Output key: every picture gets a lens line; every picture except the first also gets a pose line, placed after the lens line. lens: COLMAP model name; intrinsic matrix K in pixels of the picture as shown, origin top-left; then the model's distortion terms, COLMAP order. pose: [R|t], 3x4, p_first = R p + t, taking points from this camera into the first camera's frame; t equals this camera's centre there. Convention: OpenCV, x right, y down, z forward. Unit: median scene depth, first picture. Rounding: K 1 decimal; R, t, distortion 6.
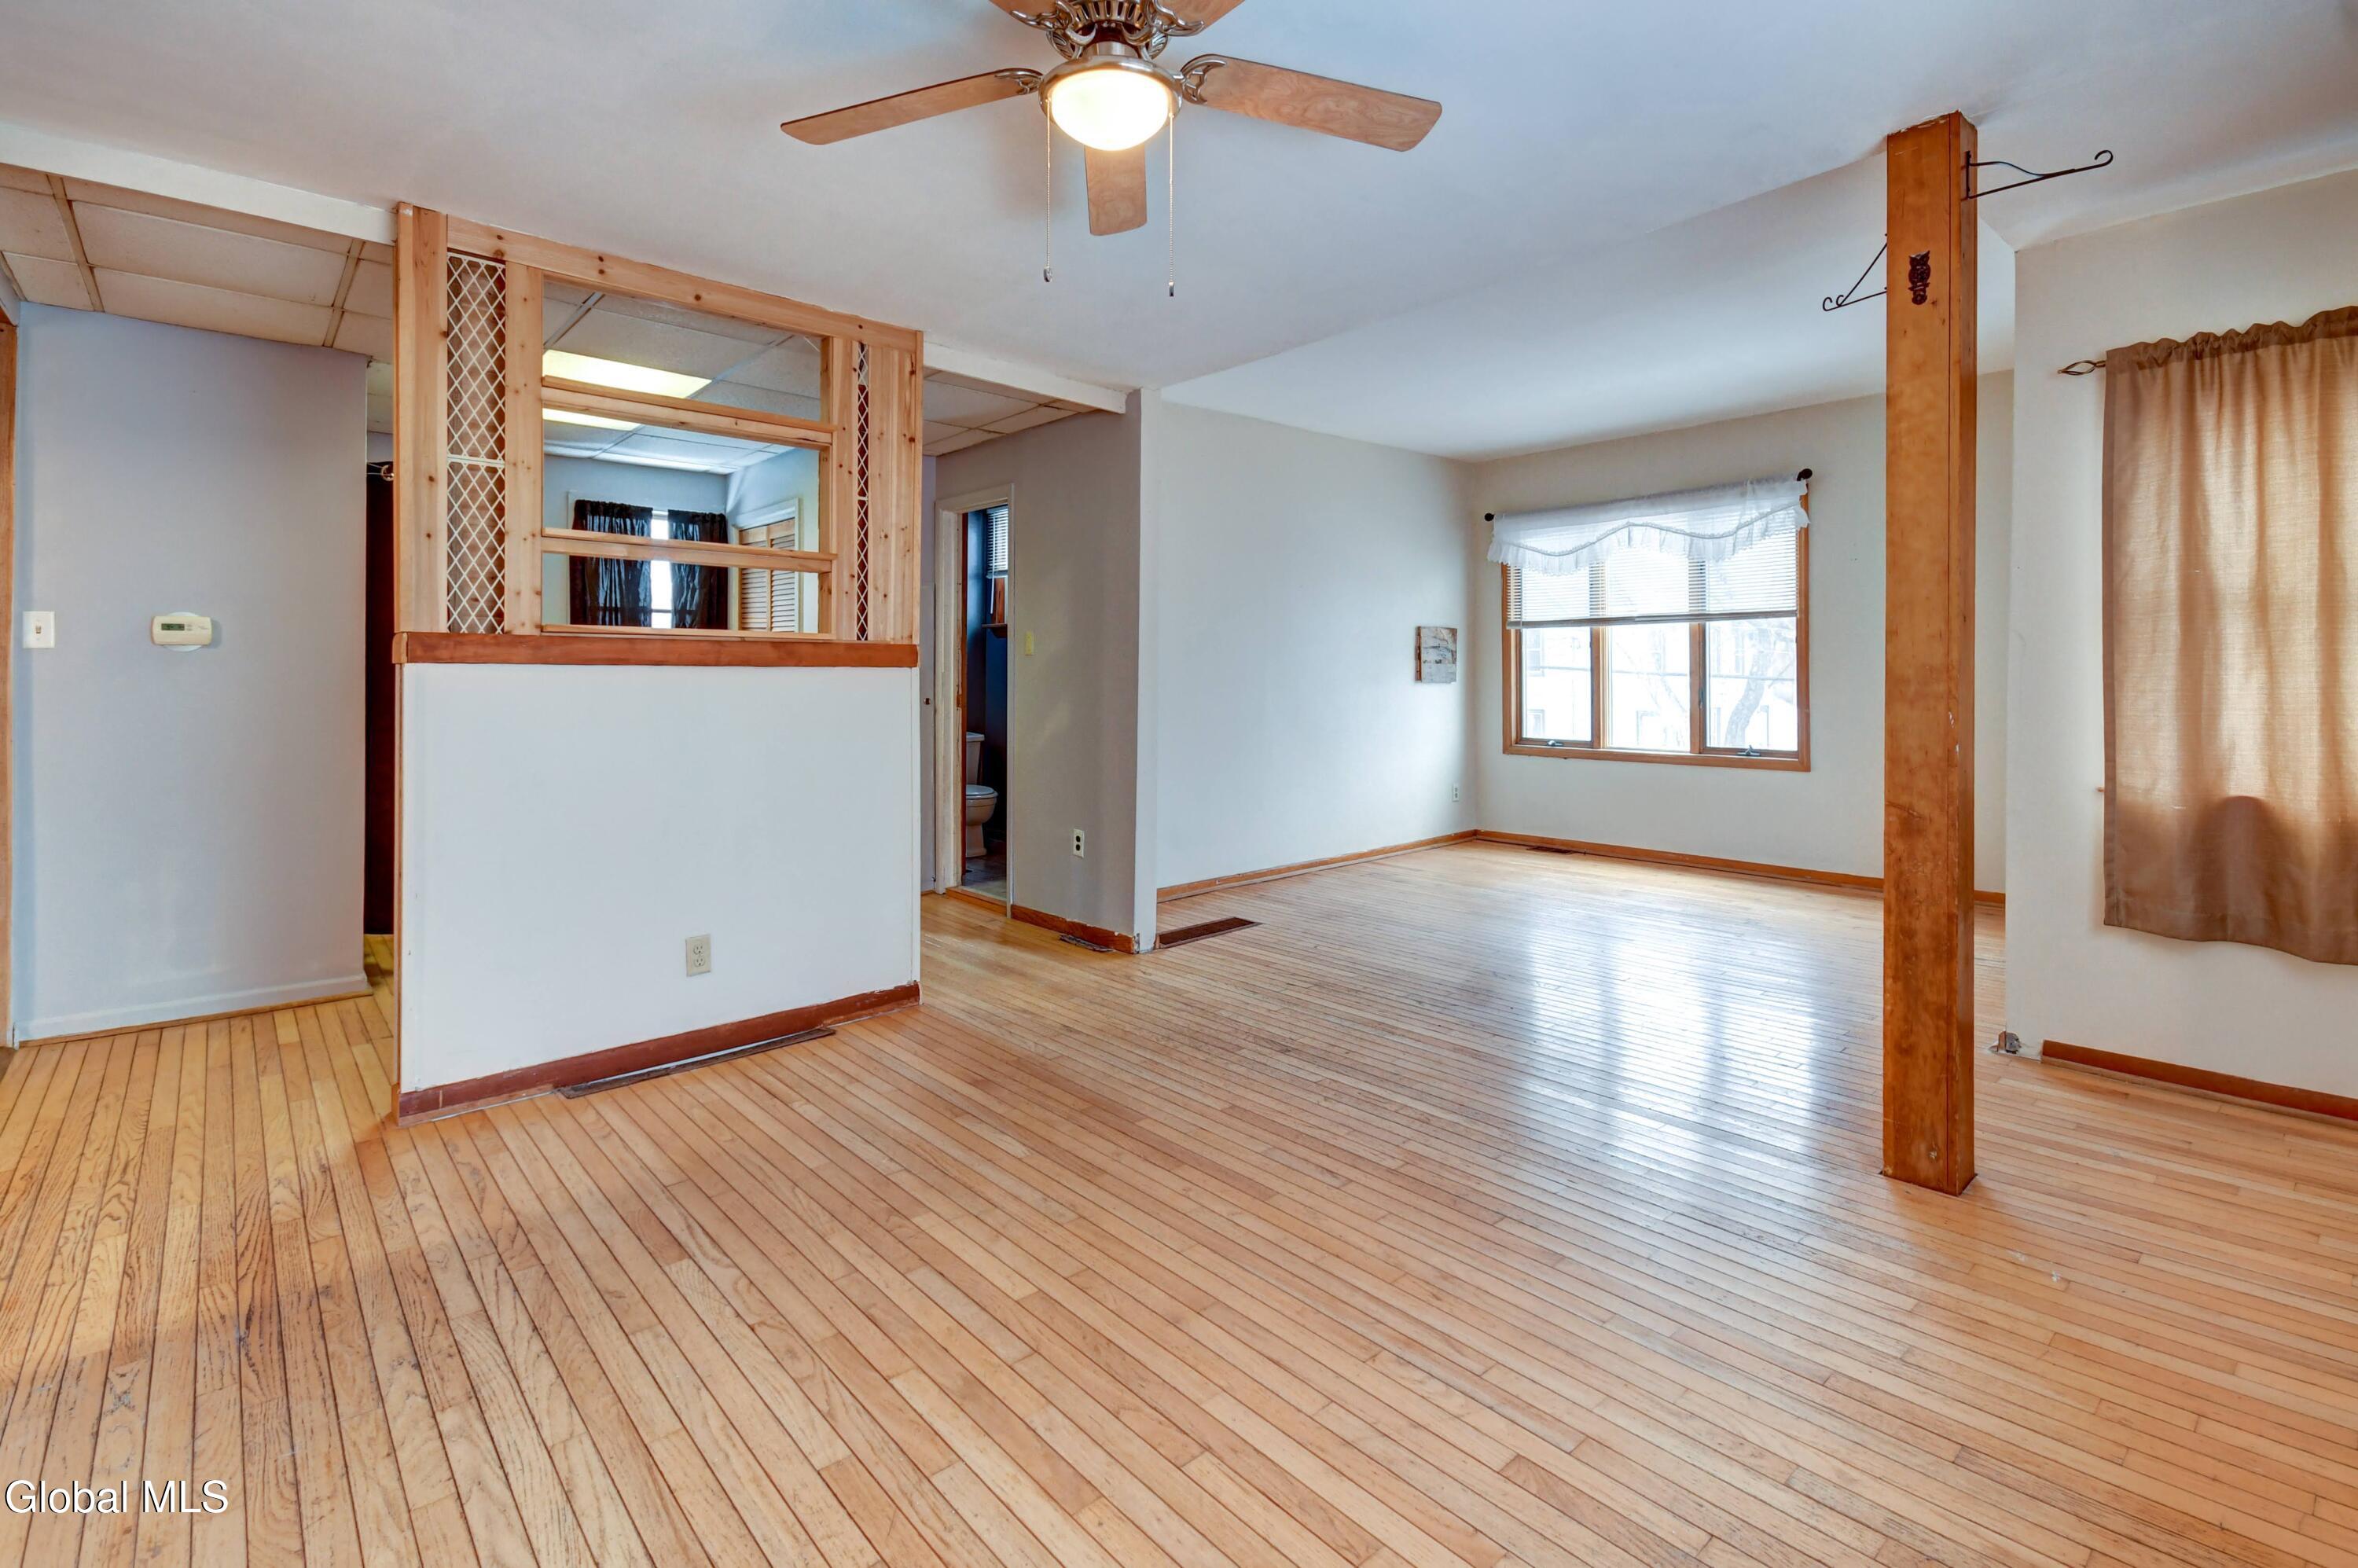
lens RADIAL K [[1078.4, 0, 1155.8], [0, 1078.4, 670.1], [0, 0, 1]] dist [0.001706, -0.000096]
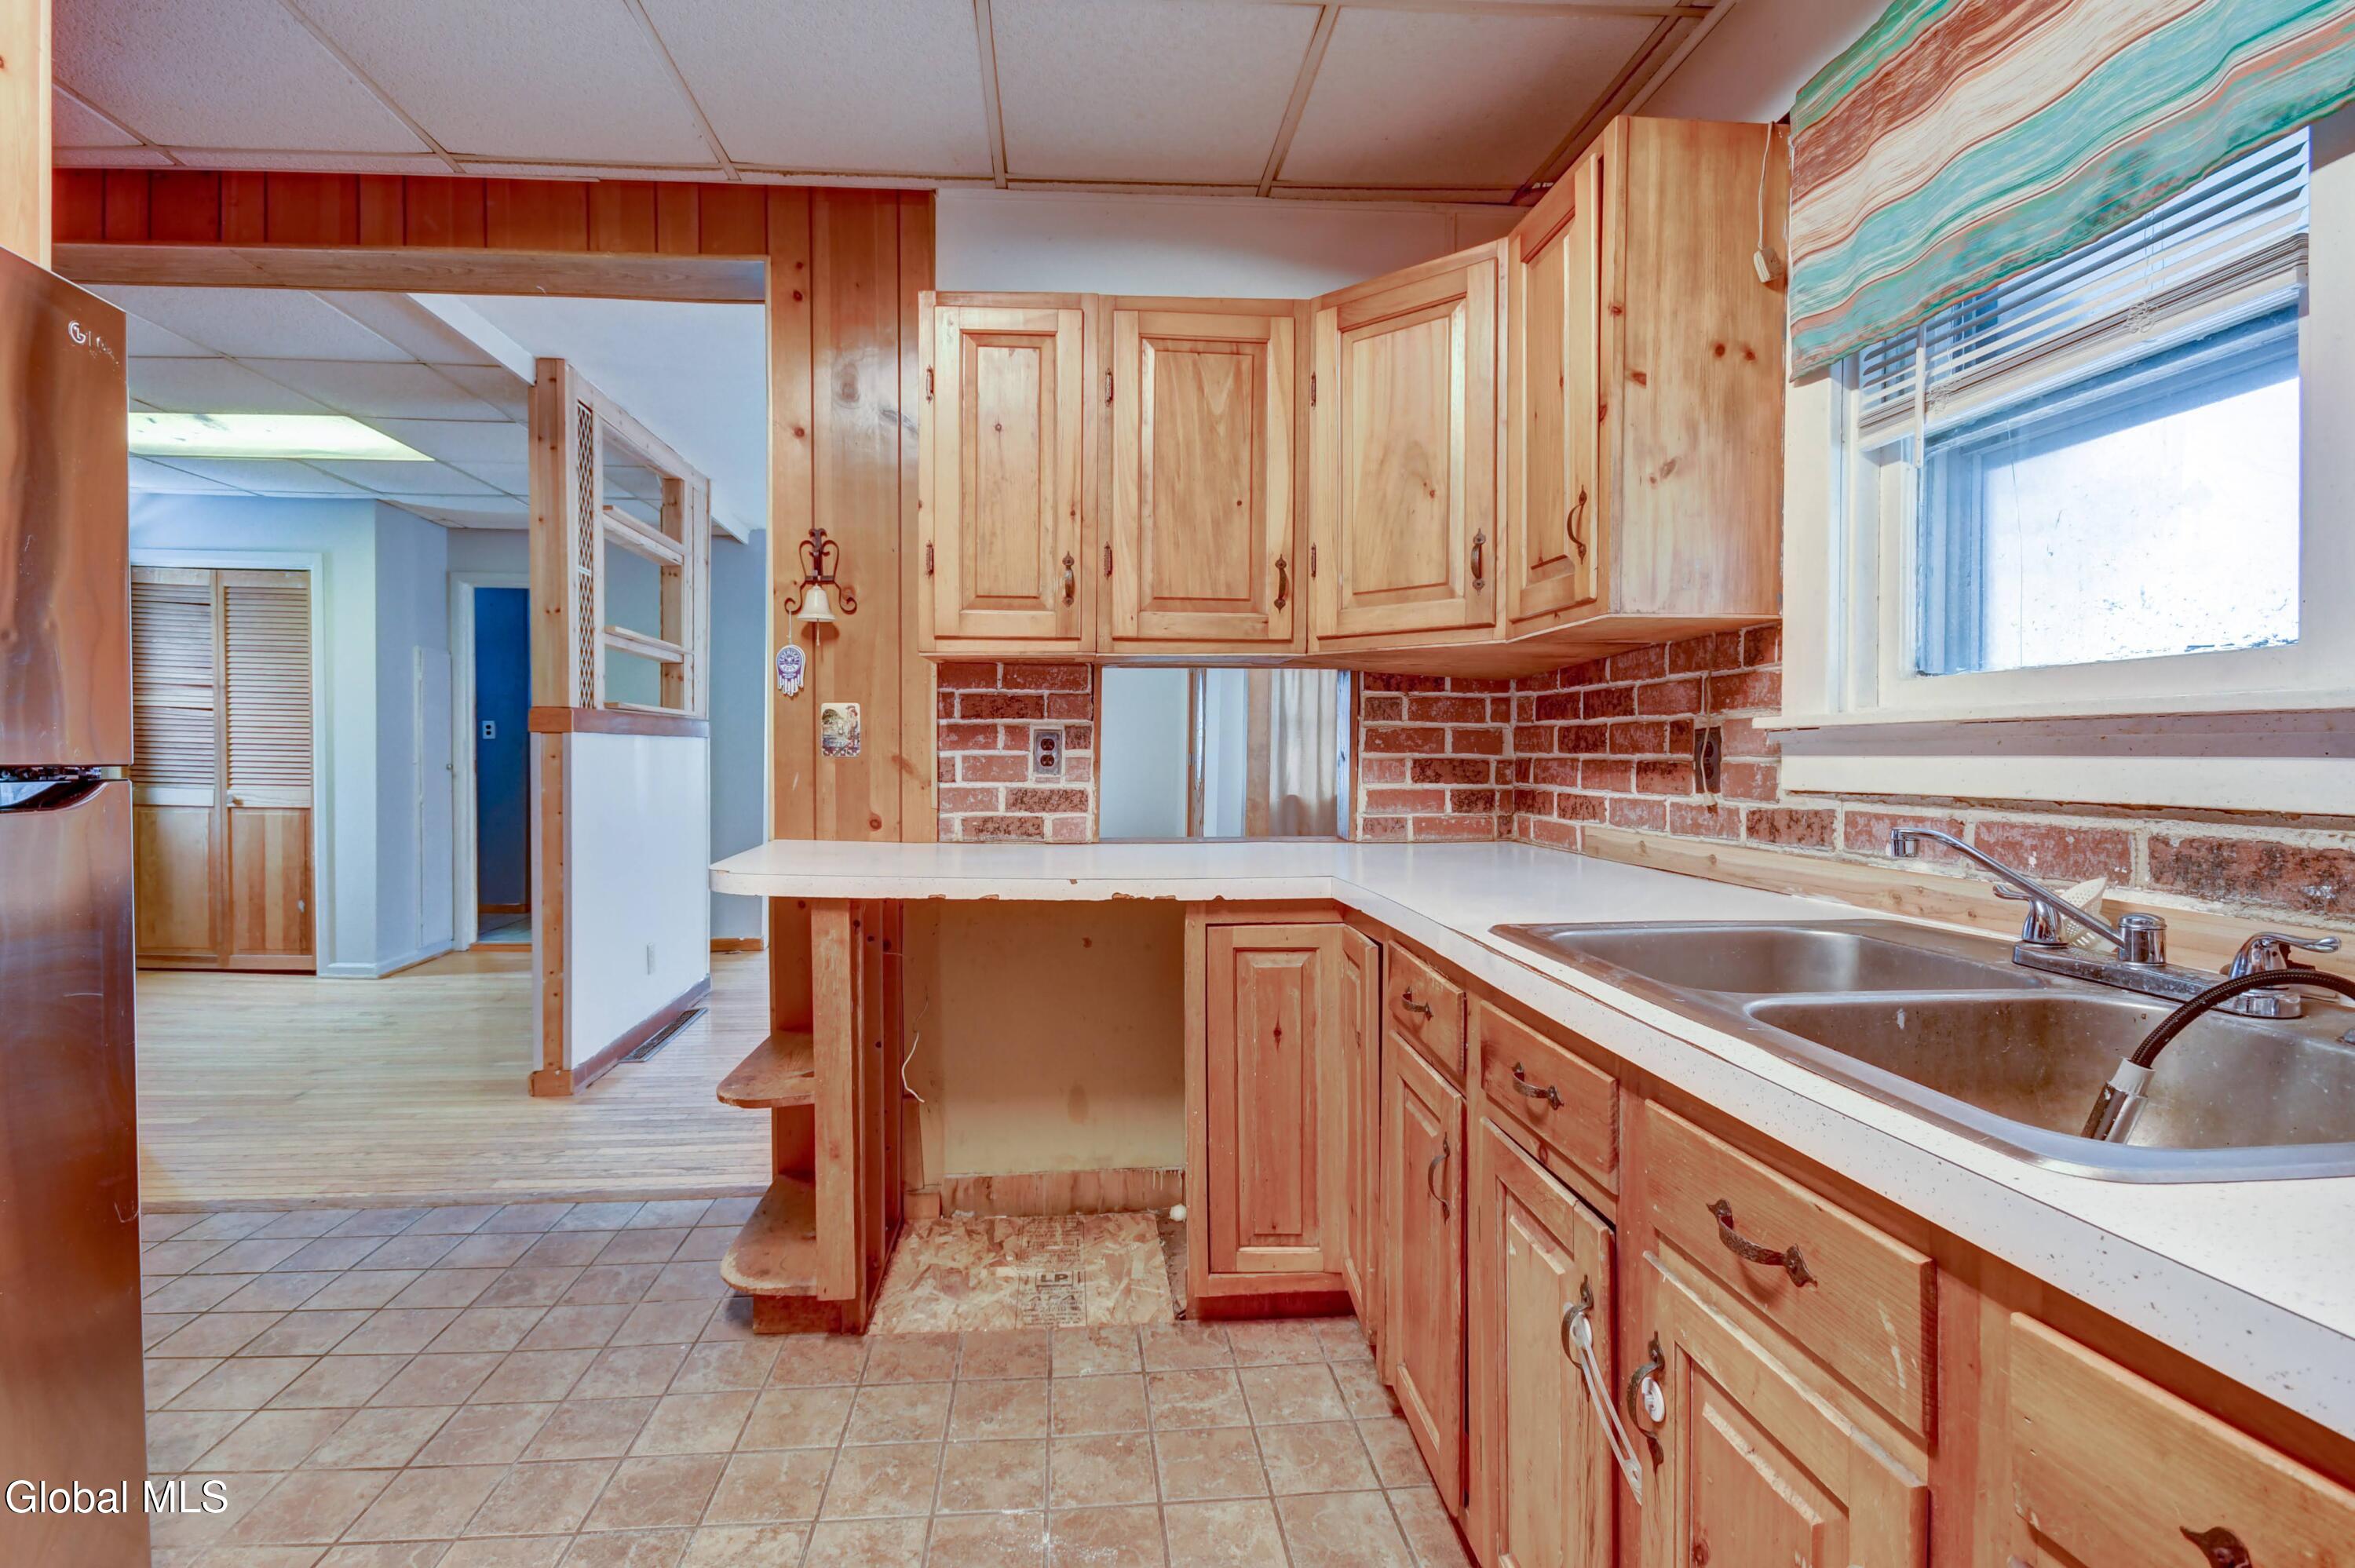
lens RADIAL K [[1096.2, 0, 1101.8], [0, 1096.2, 779.4], [0, 0, 1]] dist [0.002828, 0.000267]
pose [[0.615506, -0.017425, 0.787940, -0.625515], [-0.011570, 0.999448, 0.031140, 0.001268], [-0.788048, -0.028283, 0.614964, -0.129826]]
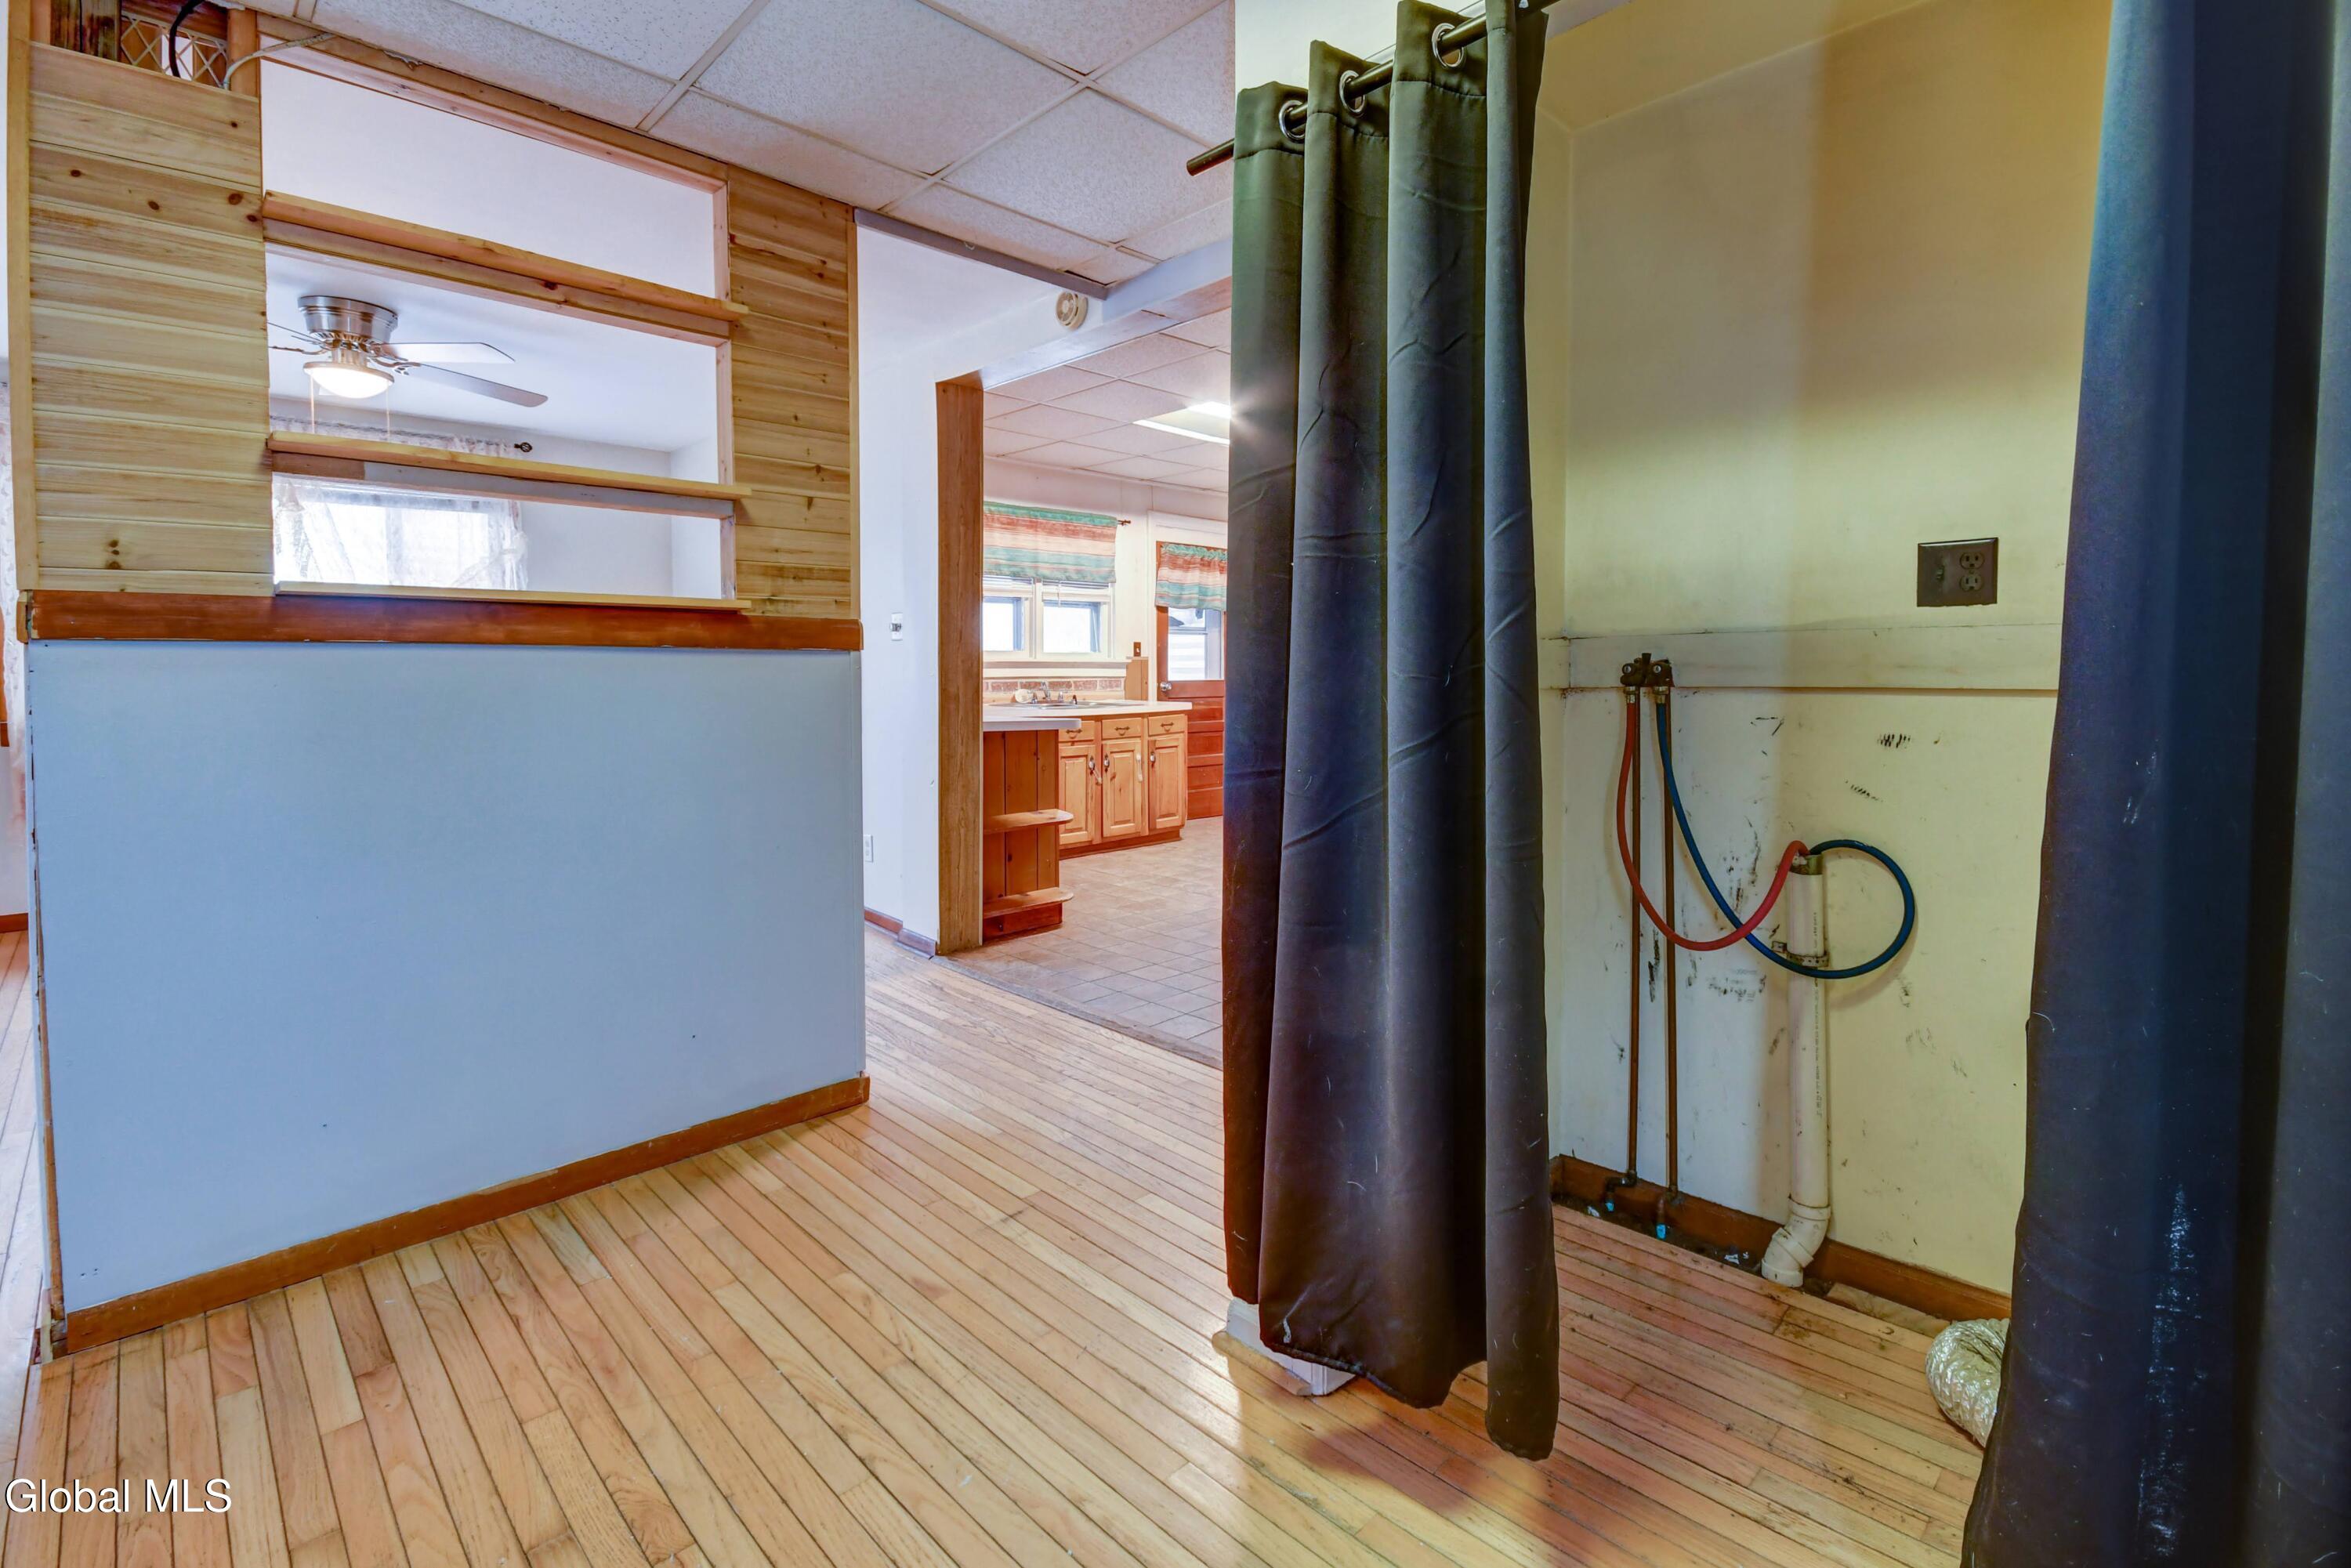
lens RADIAL K [[1050.5, 0, 1178.0], [0, 1050.5, 763.7], [0, 0, 1]] dist [0.000651, -0.000032]
pose [[-0.997700, 0.009037, -0.067173, -0.452951], [0.003310, 0.996385, 0.084885, 0.007324], [0.067697, 0.084467, -0.994124, 0.953506]]
